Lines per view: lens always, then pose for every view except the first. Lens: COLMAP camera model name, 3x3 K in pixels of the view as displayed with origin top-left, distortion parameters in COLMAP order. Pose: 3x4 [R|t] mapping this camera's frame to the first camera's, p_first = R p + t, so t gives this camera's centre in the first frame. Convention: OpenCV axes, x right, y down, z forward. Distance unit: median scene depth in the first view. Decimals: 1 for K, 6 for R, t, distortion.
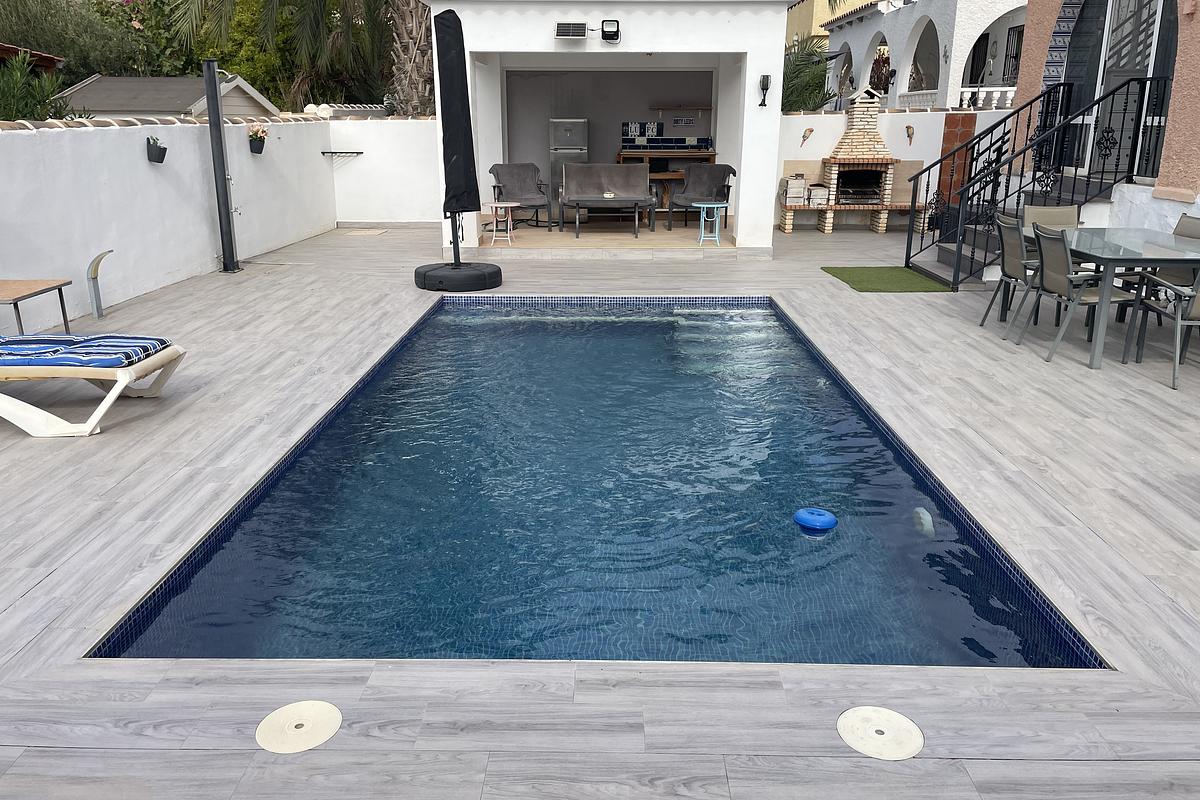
lens RADIAL K [[894.1, 0, 597.4], [0, 894.1, 393.5], [0, 0, 1]] dist [0.092972, -0.116764]
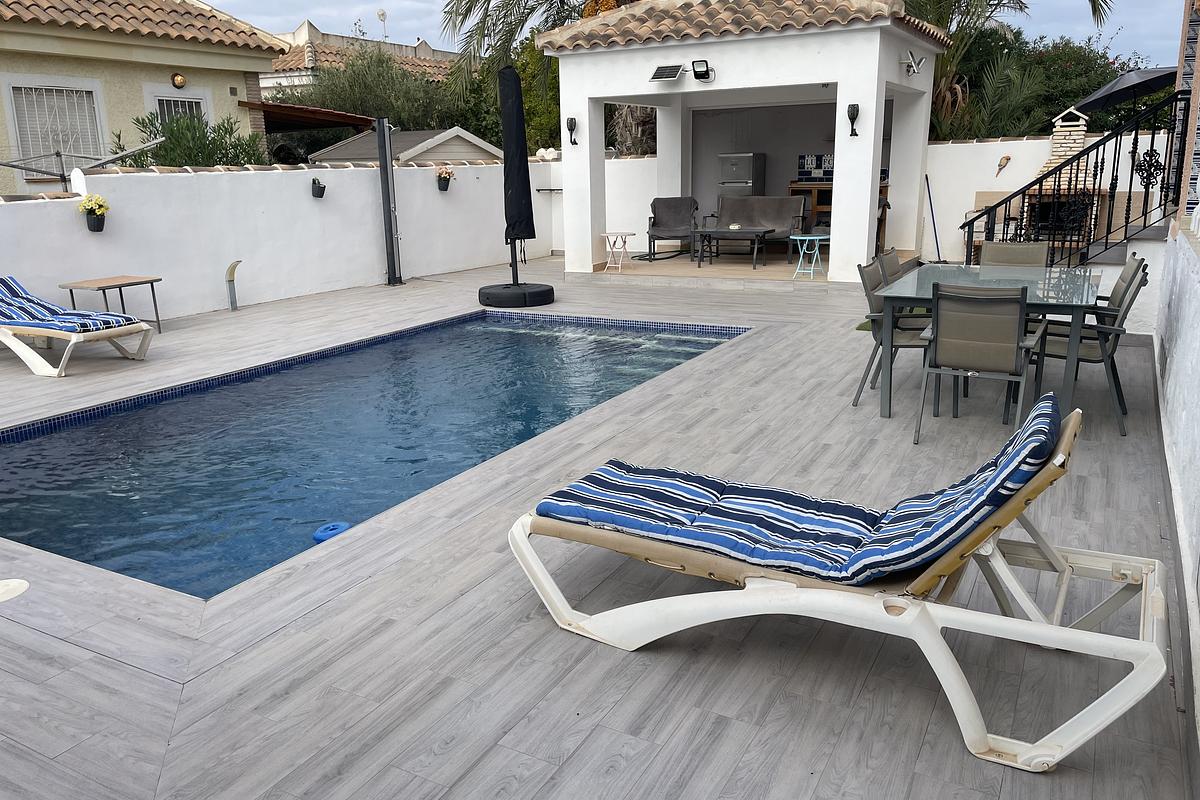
lens RADIAL K [[894.1, 0, 597.4], [0, 894.1, 393.5], [0, 0, 1]] dist [0.092972, -0.116764]
pose [[0.884217, 0.095693, -0.457169, 0.467867], [-0.113122, 0.993522, -0.010830, -0.005232], [0.453171, 0.061292, 0.889314, 0.042552]]
